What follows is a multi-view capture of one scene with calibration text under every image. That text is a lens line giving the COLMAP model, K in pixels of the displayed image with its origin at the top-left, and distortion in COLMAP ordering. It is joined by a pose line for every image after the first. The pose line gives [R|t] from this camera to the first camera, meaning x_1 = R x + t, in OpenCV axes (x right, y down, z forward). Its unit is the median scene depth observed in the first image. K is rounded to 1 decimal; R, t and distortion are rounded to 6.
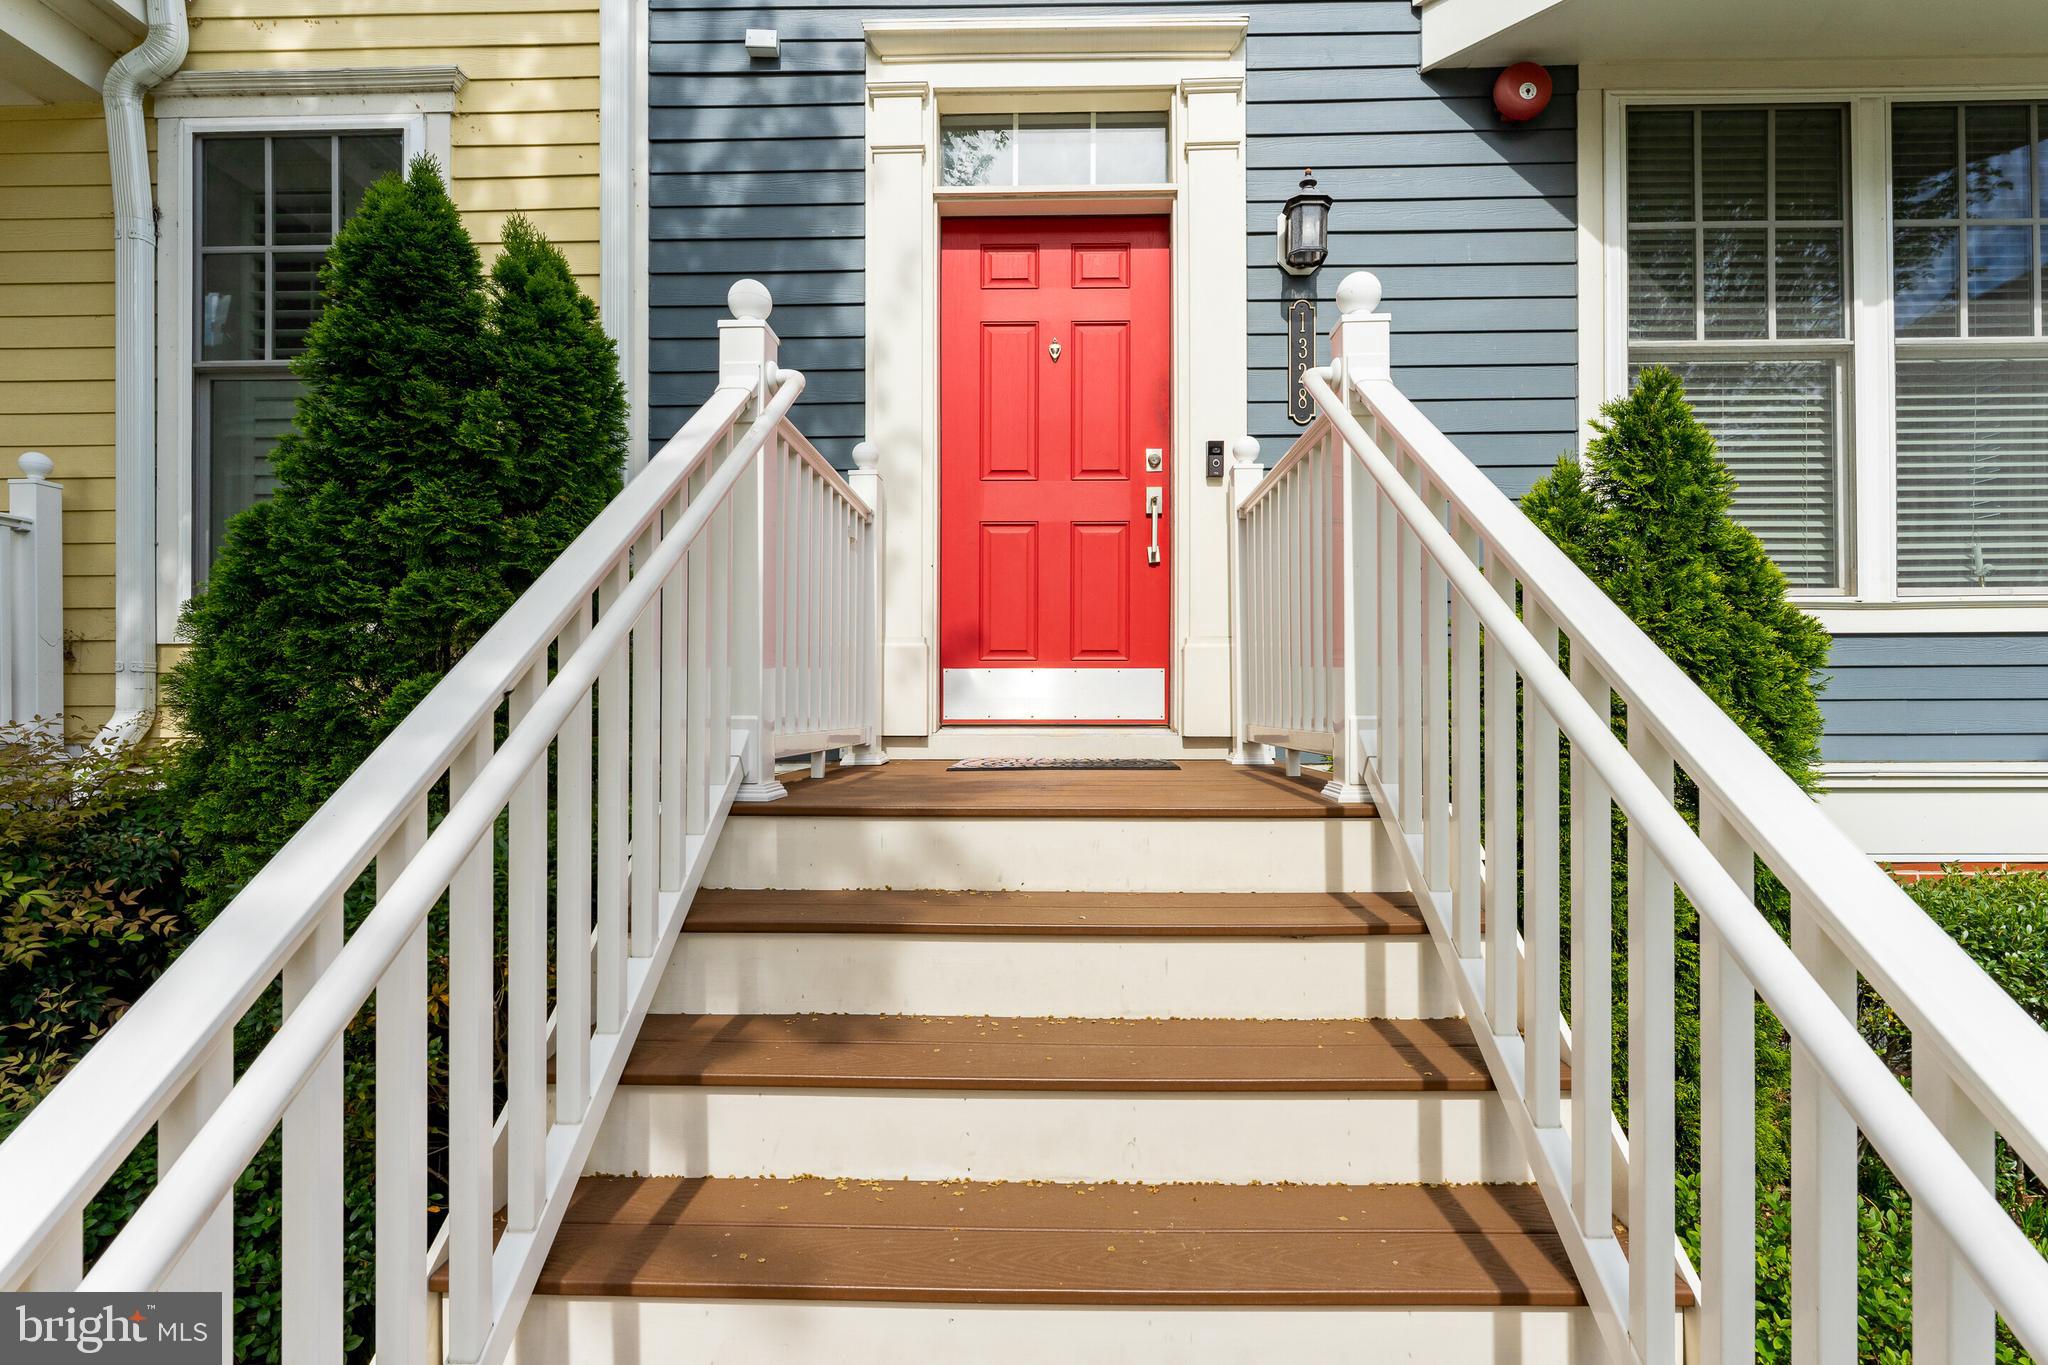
lens RADIAL K [[954.4, 0, 1029.8], [0, 954.4, 686.0], [0, 0, 1]] dist [-0.004353, -0.000196]
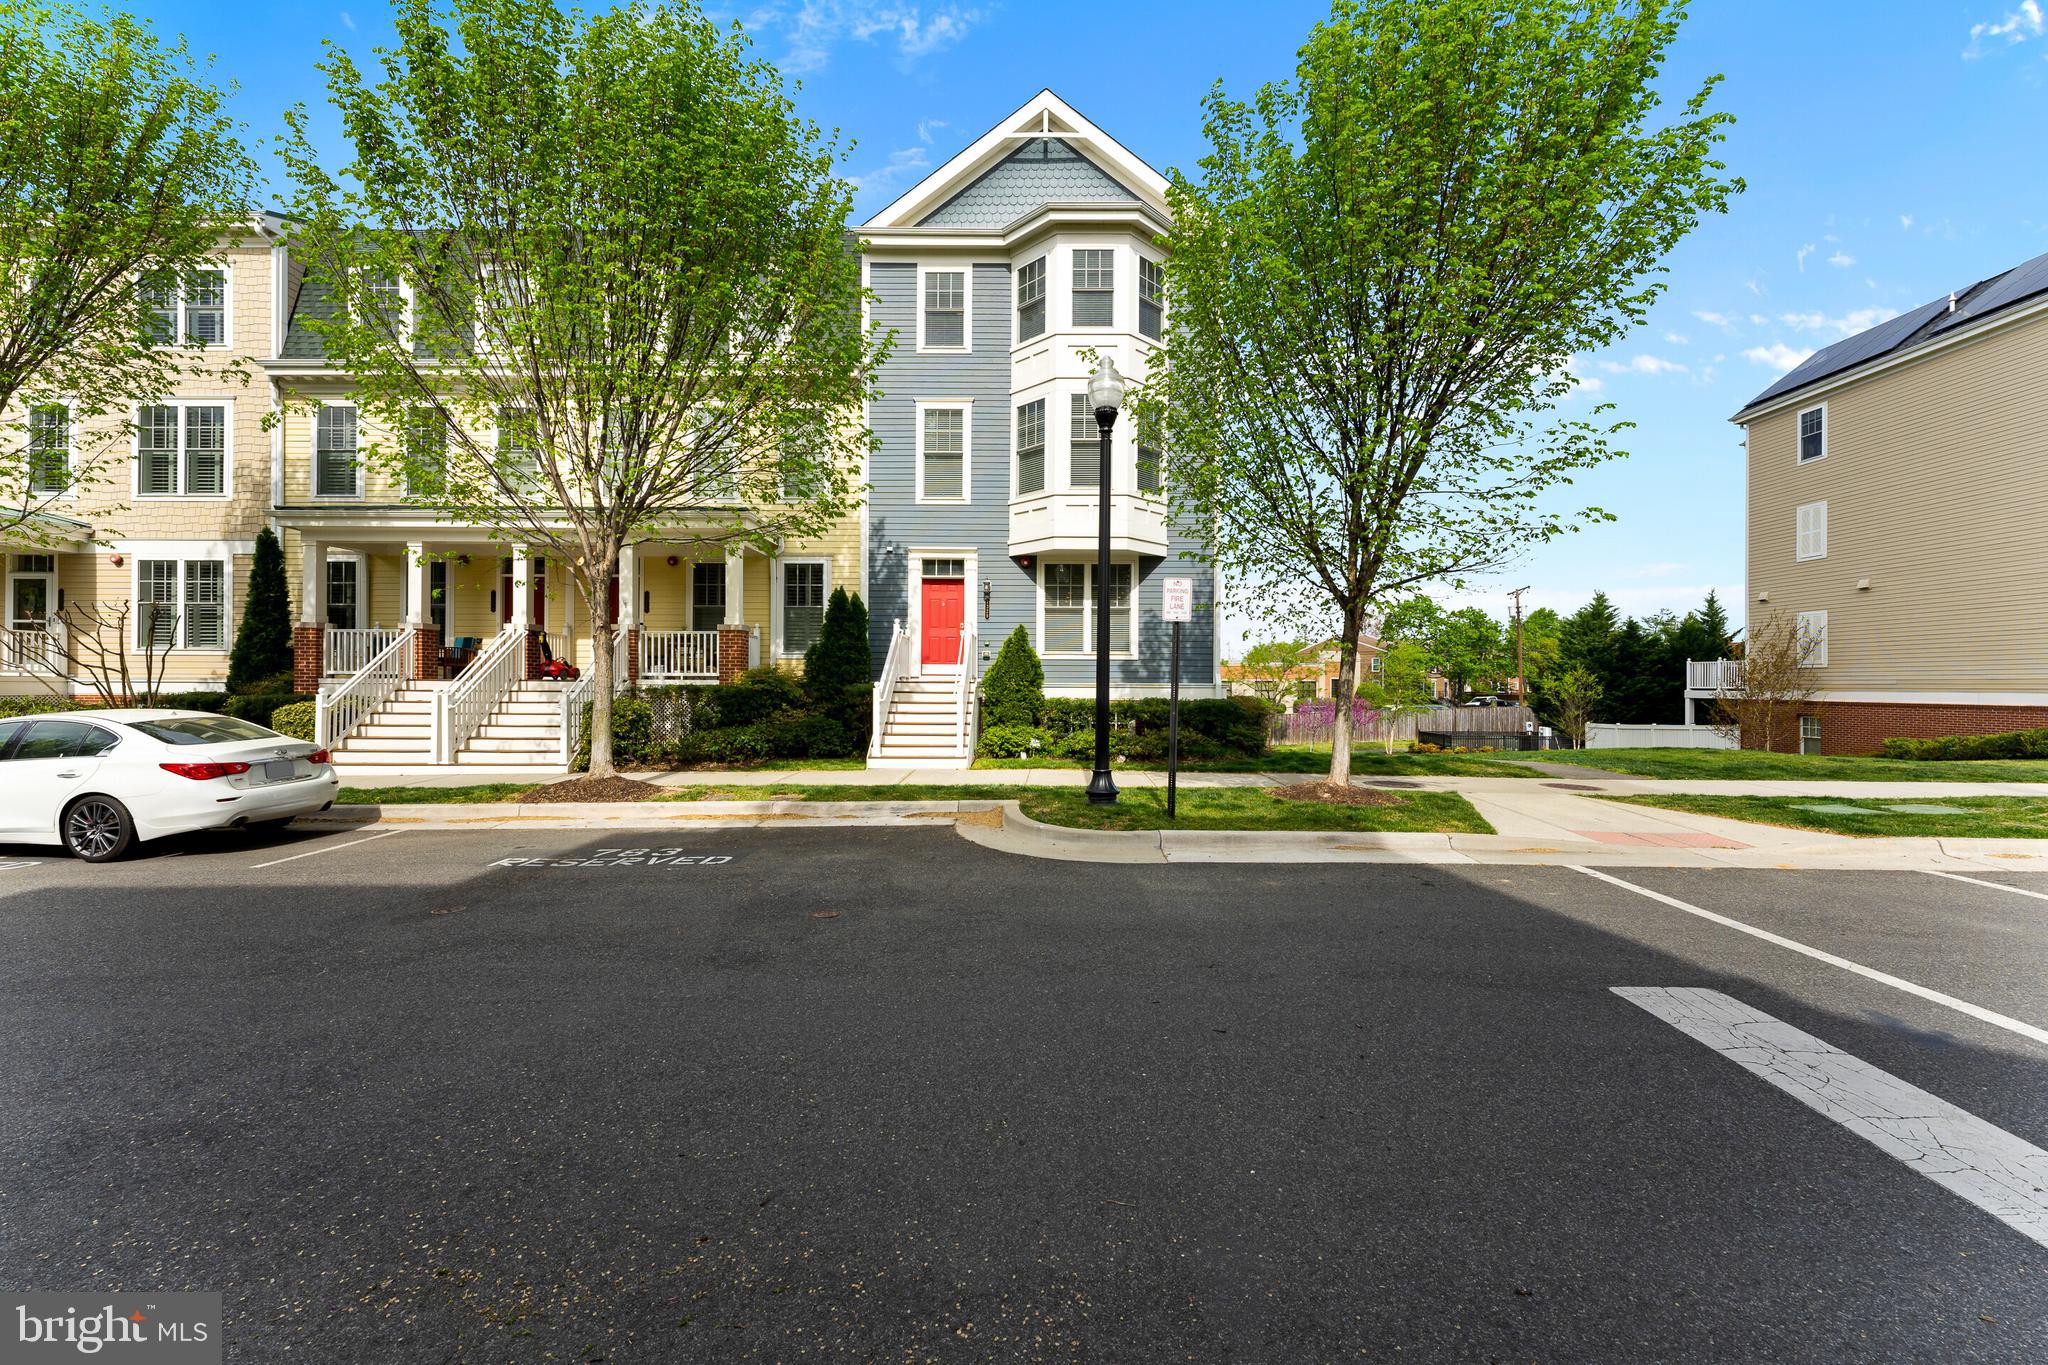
lens RADIAL K [[822.6, 0, 1028.1], [0, 822.6, 682.5], [0, 0, 1]] dist [0.001958, 0.000583]
pose [[0.999945, 0.006125, 0.008501, 0.481583], [-0.006168, 0.999969, 0.004965, 0.062167], [-0.008470, -0.005018, 0.999952, -3.746157]]
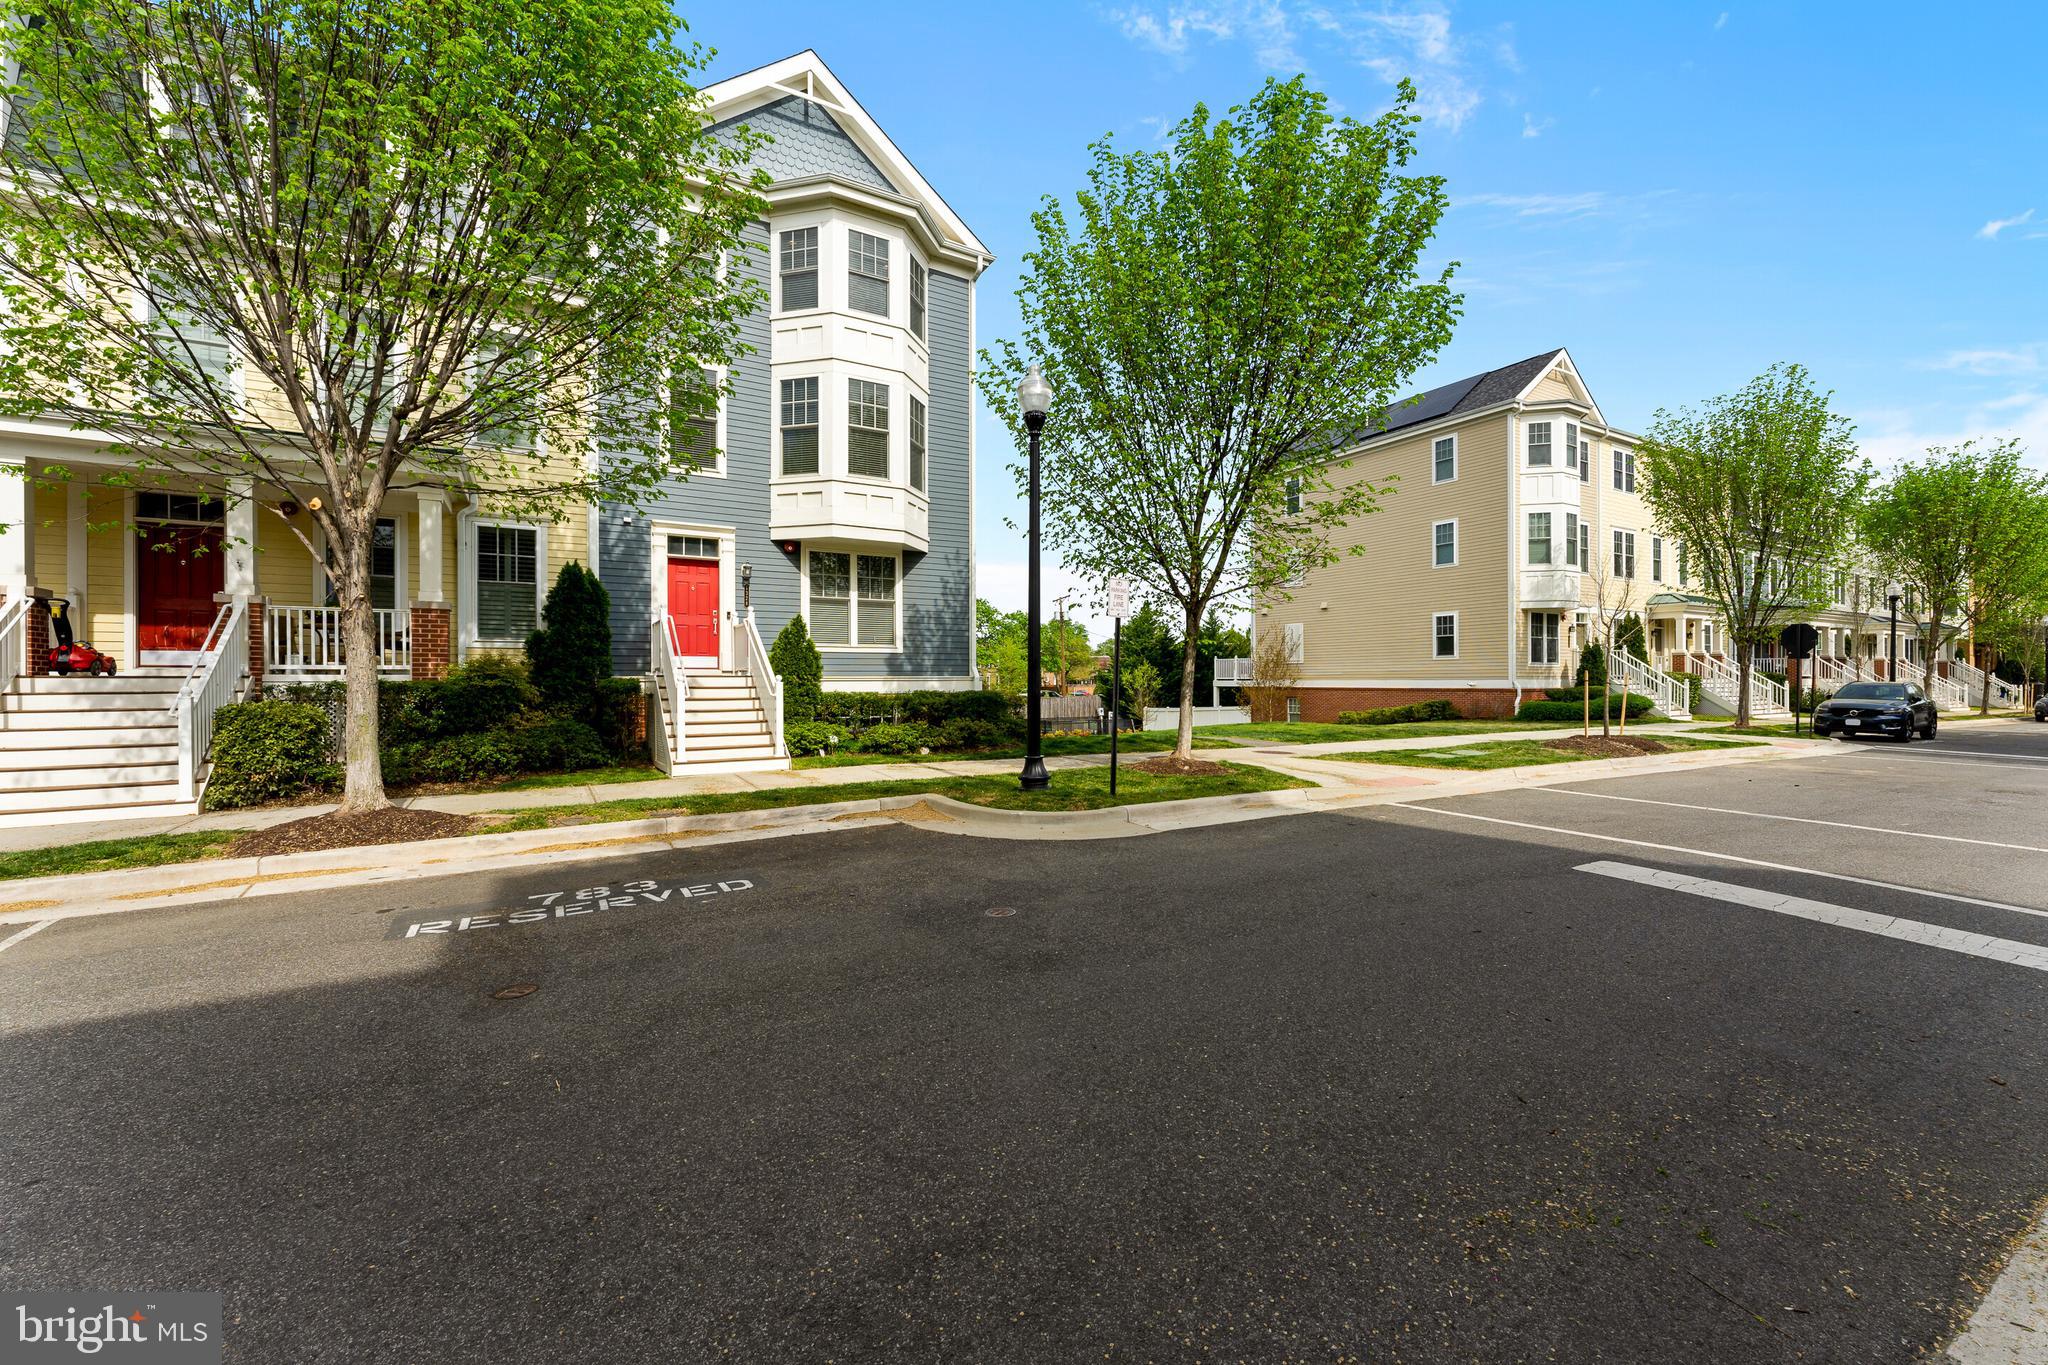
lens RADIAL K [[822.6, 0, 1025.3], [0, 822.6, 681.4], [0, 0, 1]] dist [0.001958, 0.000583]
pose [[0.850109, -0.002595, 0.526601, -0.748852], [-0.001041, 0.999978, 0.006607, 0.082082], [-0.526606, -0.006165, 0.850087, -3.451672]]
